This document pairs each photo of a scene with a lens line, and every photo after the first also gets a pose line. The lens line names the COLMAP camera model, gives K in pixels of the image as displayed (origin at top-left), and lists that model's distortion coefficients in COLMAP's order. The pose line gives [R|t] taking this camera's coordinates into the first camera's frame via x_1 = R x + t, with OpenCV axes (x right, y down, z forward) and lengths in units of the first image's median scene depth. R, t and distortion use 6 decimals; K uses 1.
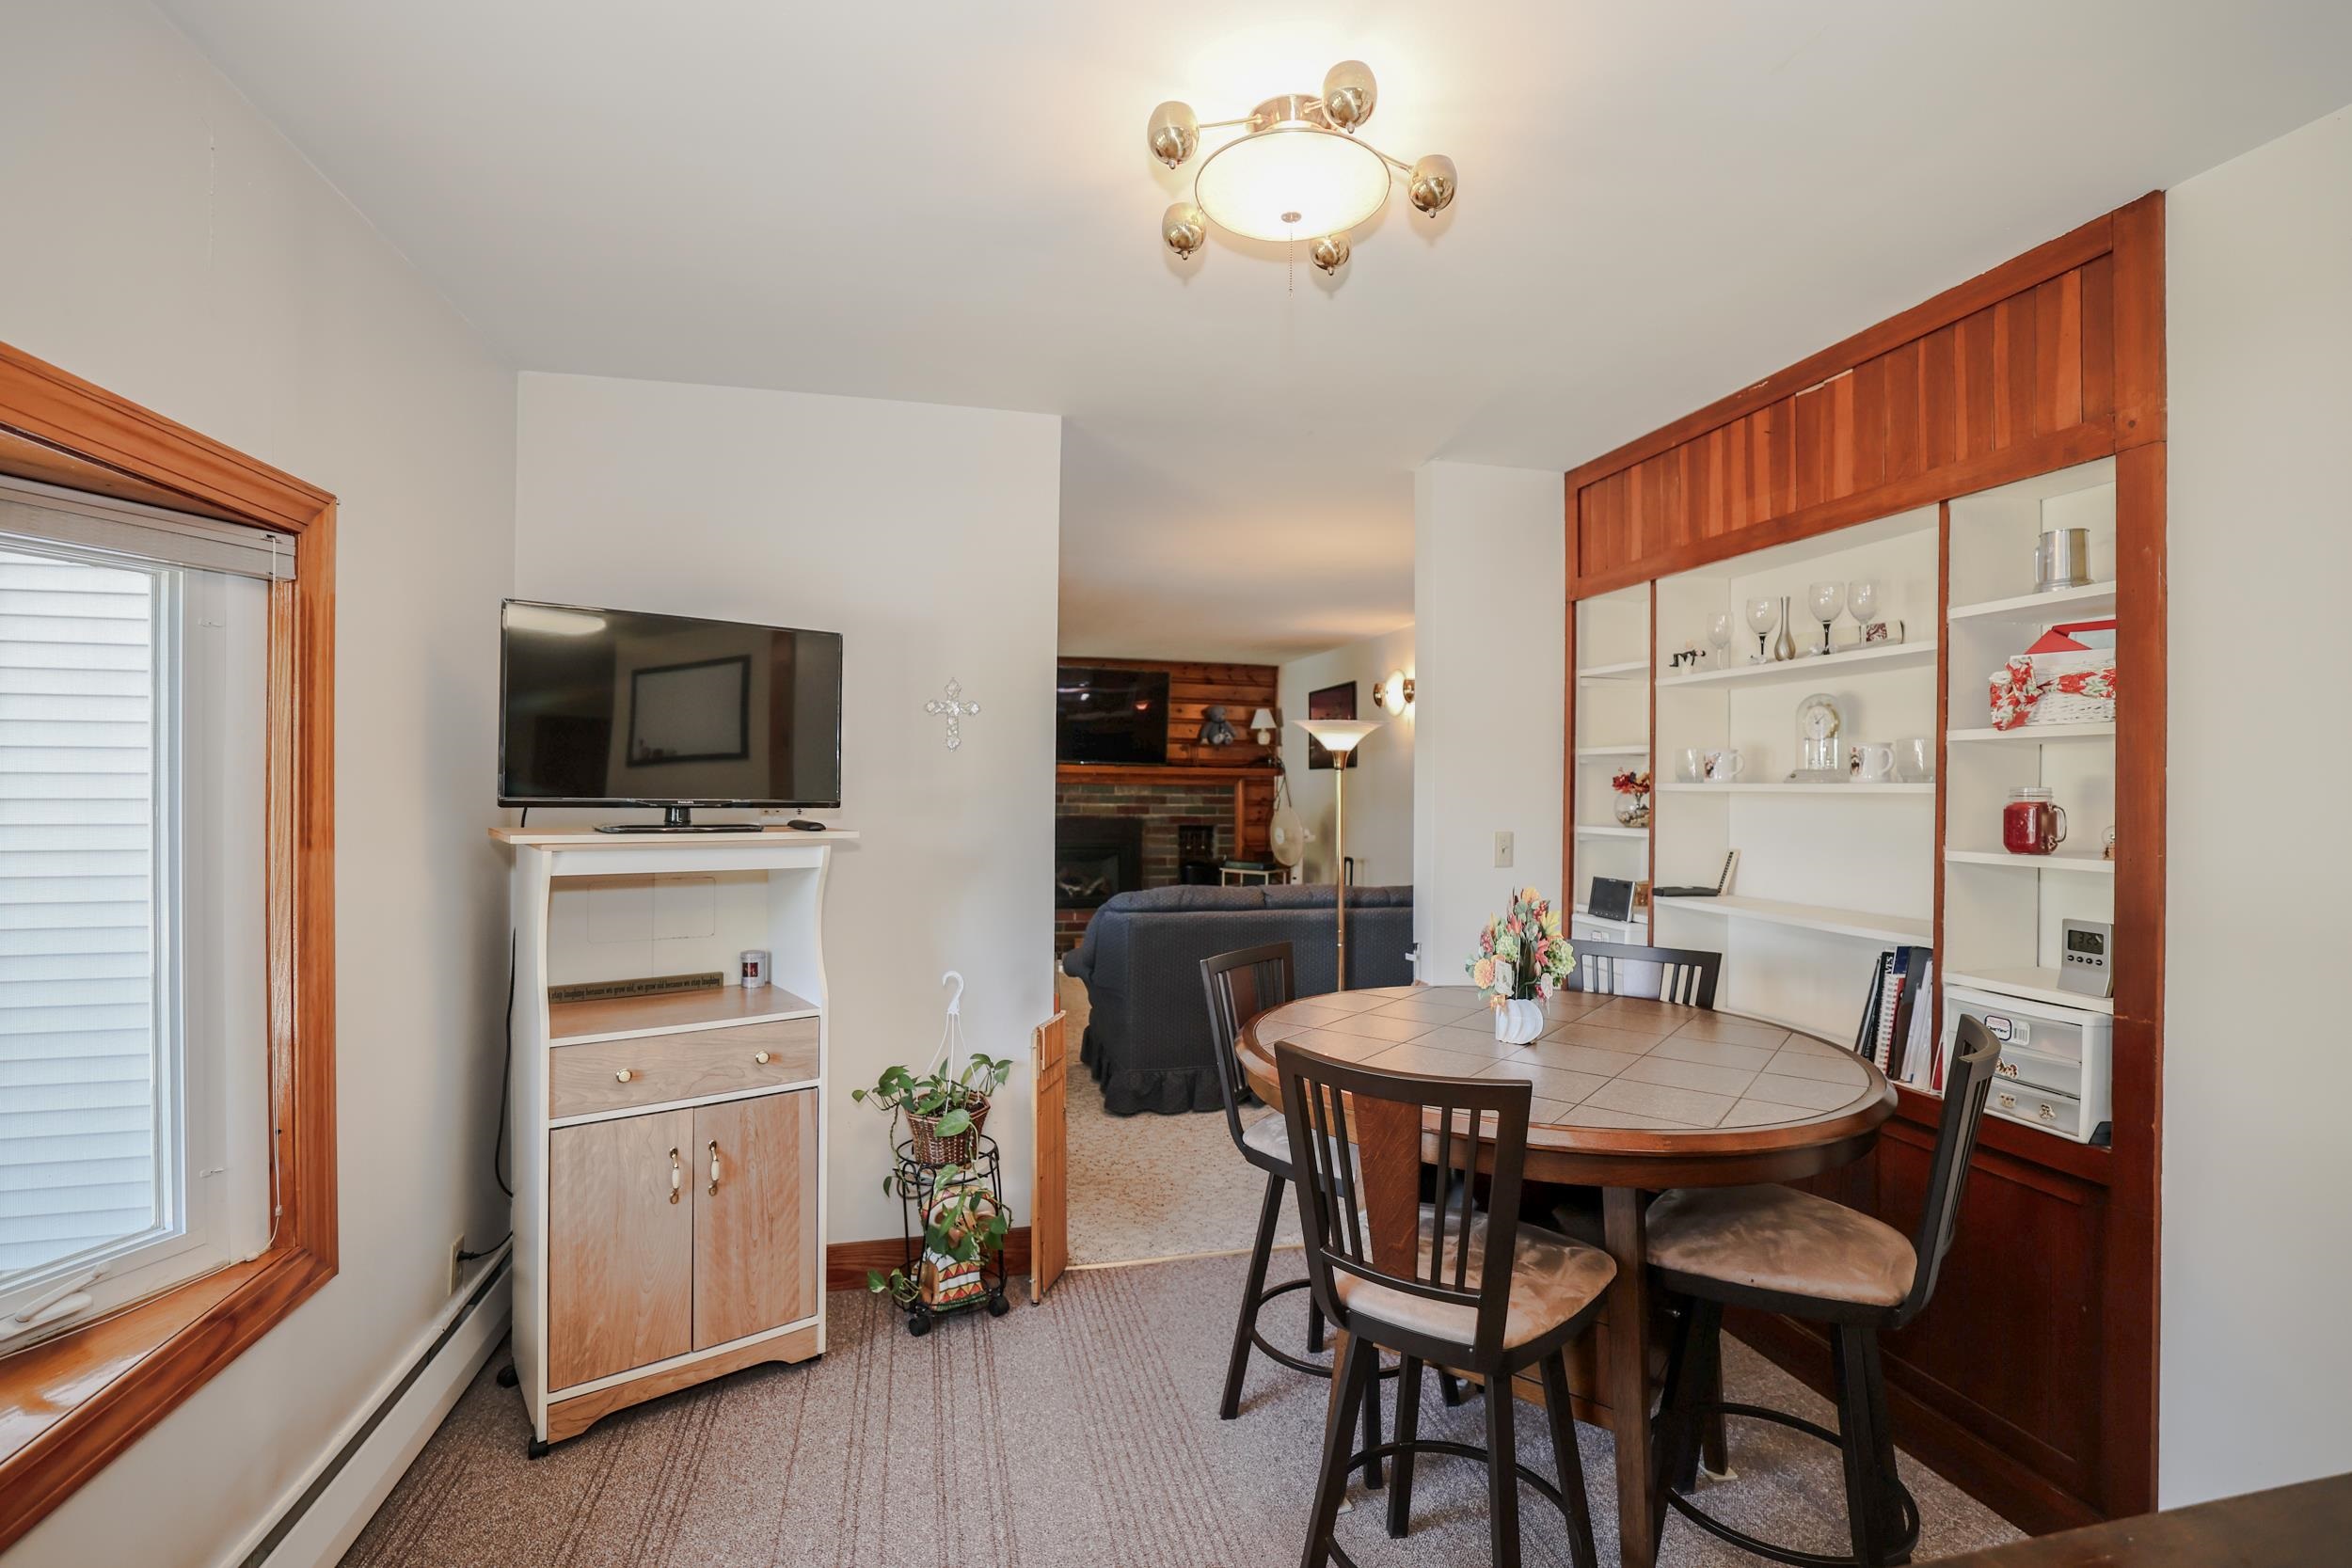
lens RADIAL K [[1032.0, 0, 1177.8], [0, 1032.0, 781.9], [0, 0, 1]] dist [-0.030930, 0.003297]
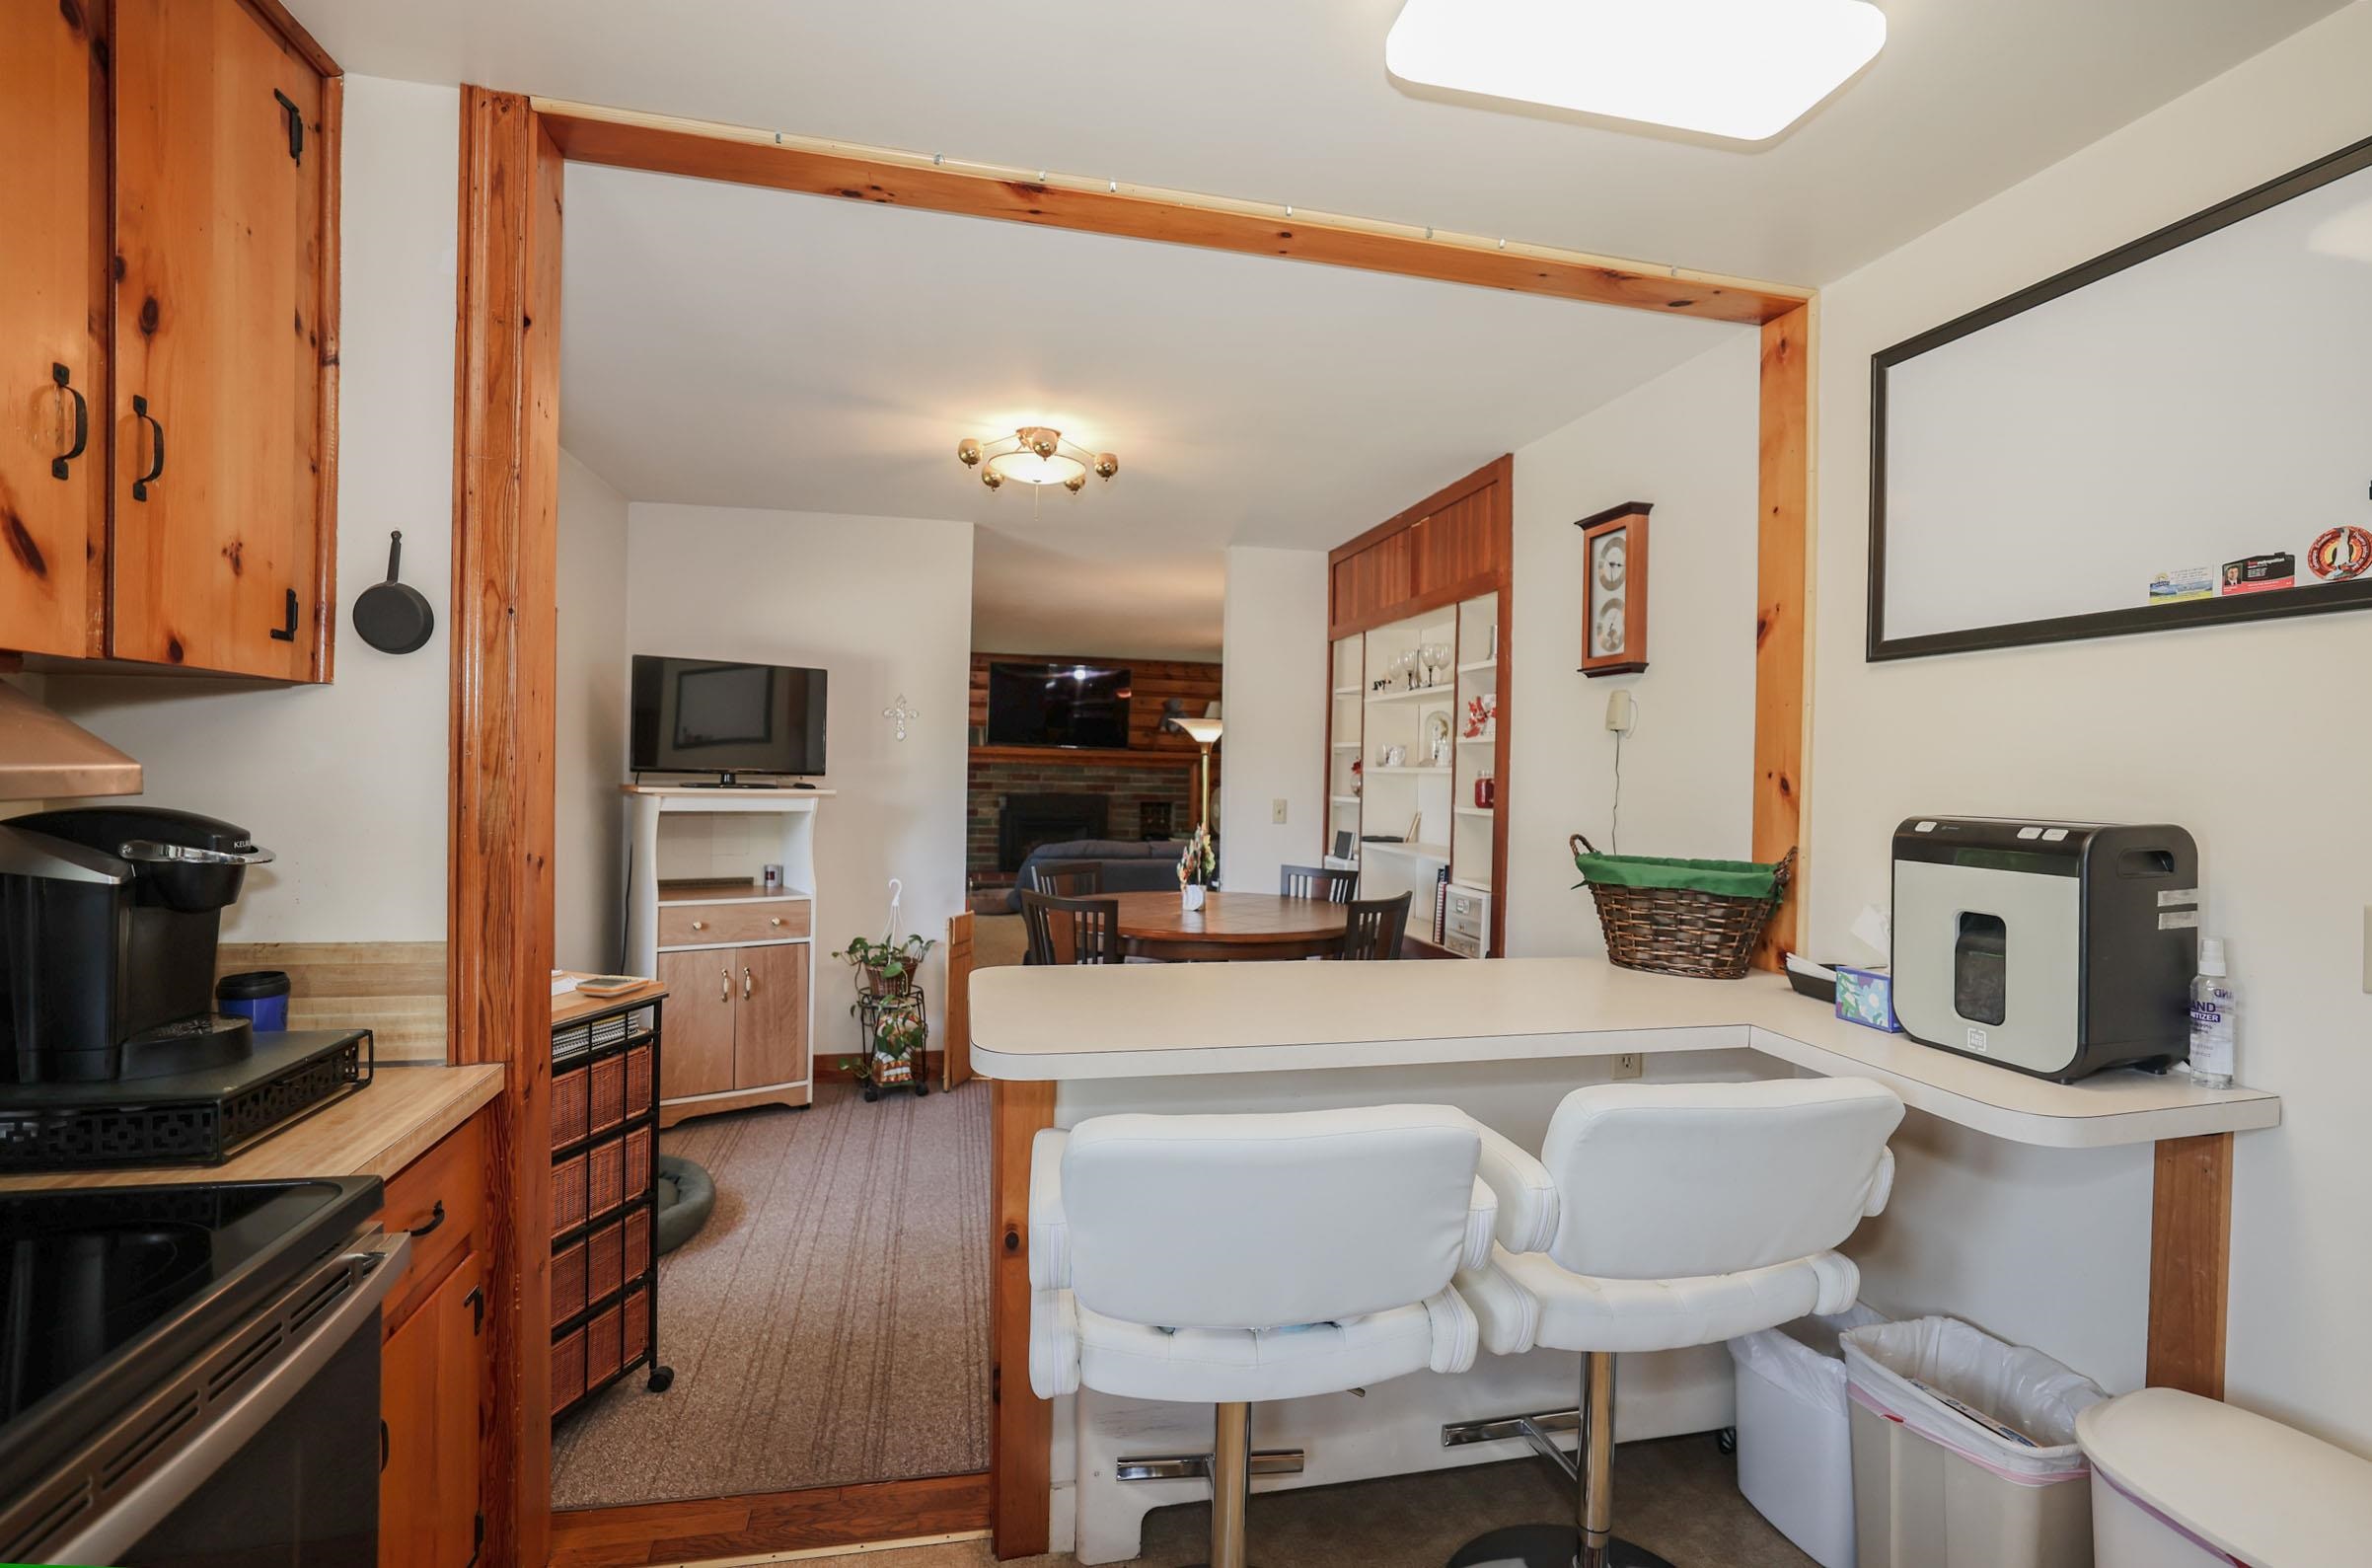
lens RADIAL K [[1125.8, 0, 1204.2], [0, 1125.8, 778.9], [0, 0, 1]] dist [-0.014360, 0.001368]
pose [[0.999576, 0.011127, -0.026921, 0.305581], [-0.010803, 0.999868, 0.012170, 0.001258], [0.027053, -0.011874, 0.999563, -0.730842]]
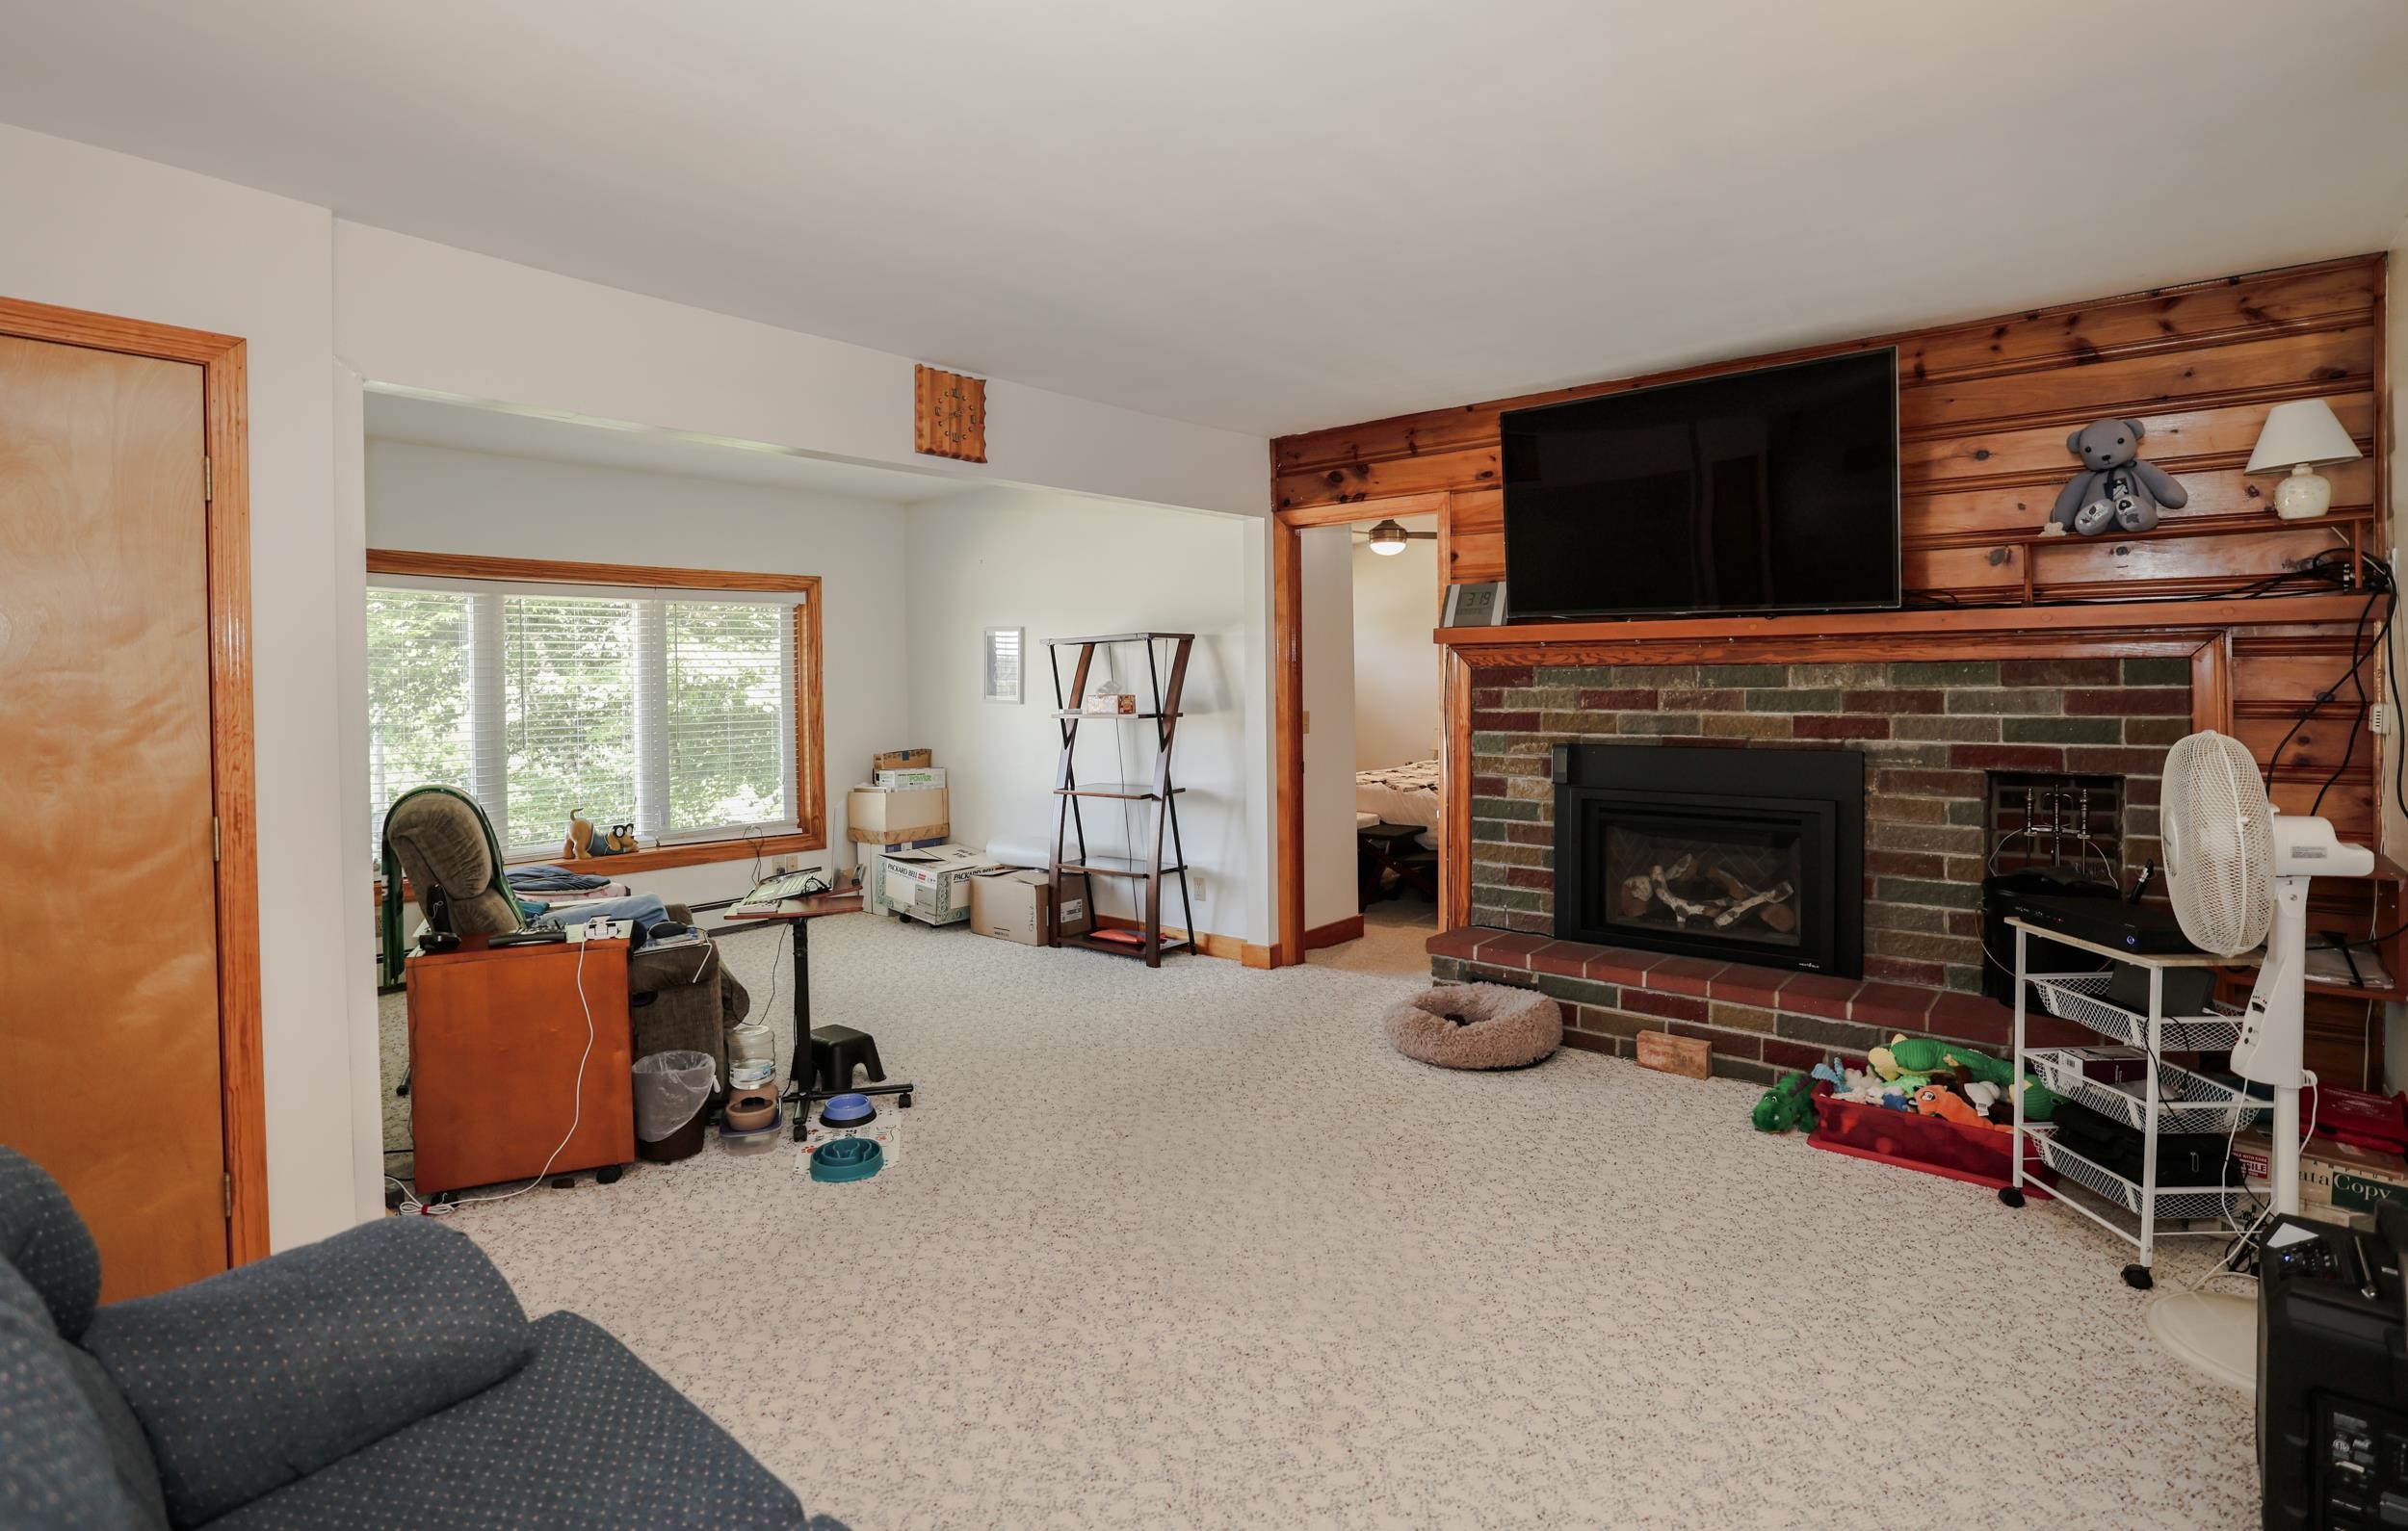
lens RADIAL K [[1133.0, 0, 1230.5], [0, 1133.0, 699.4], [0, 0, 1]] dist [-0.024558, 0.001965]
pose [[0.599206, -0.003919, -0.800585, 0.455538], [0.017921, 0.999803, 0.008519, 0.025470], [0.800394, -0.019452, 0.599158, 1.602545]]
